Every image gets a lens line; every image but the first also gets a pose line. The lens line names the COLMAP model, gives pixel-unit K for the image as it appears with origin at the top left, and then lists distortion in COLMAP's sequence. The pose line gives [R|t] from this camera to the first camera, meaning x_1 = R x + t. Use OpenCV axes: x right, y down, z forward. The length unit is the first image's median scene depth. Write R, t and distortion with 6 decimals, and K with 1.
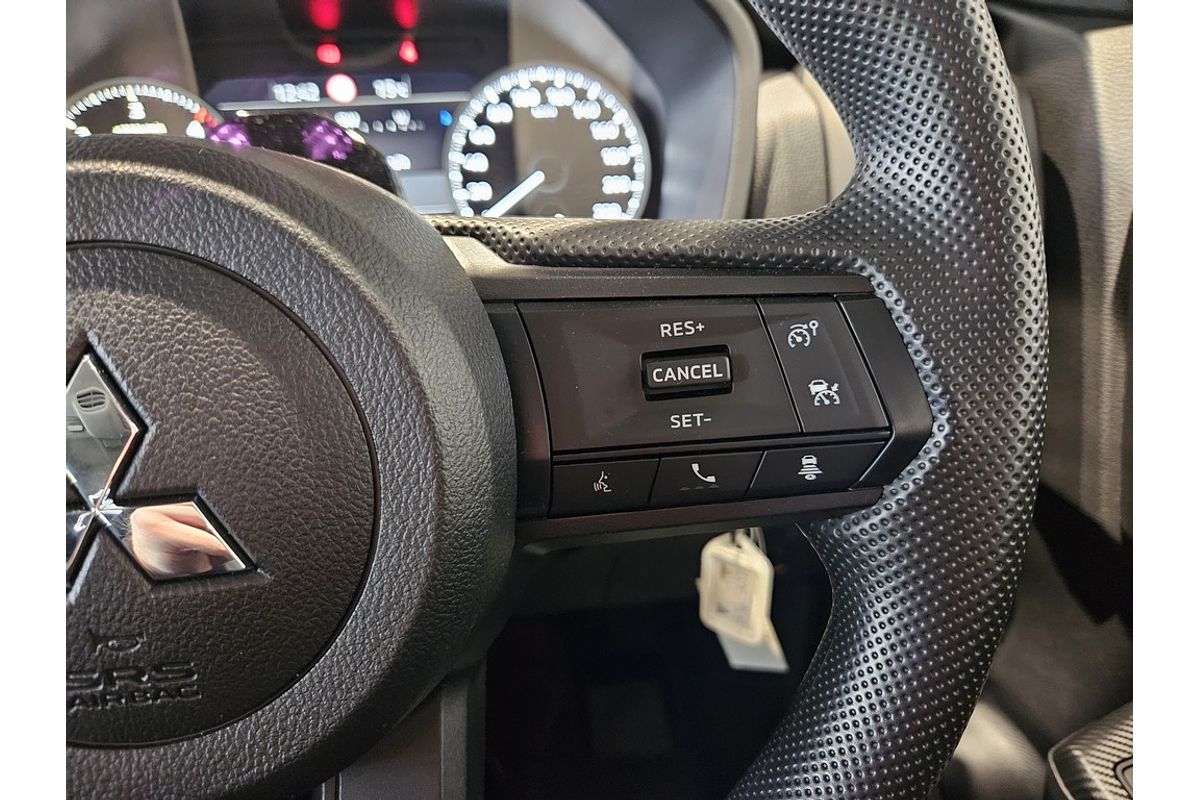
lens RADIAL K [[731.5, 0, 601.4], [0, 731.5, 391.0], [0, 0, 1]] dist [0.045983, -0.041300]
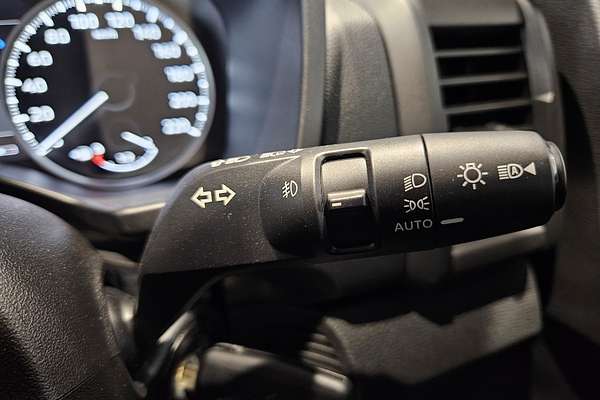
lens RADIAL K [[441.8, 0, 293.7], [0, 441.8, 200.2], [0, 0, 1]] dist [-0.029299, 0.001656]
pose [[0.971201, -0.093608, 0.219105, 0.023248], [0.104532, 0.993765, -0.038783, -0.100007], [-0.214108, 0.060570, 0.974930, 0.369143]]
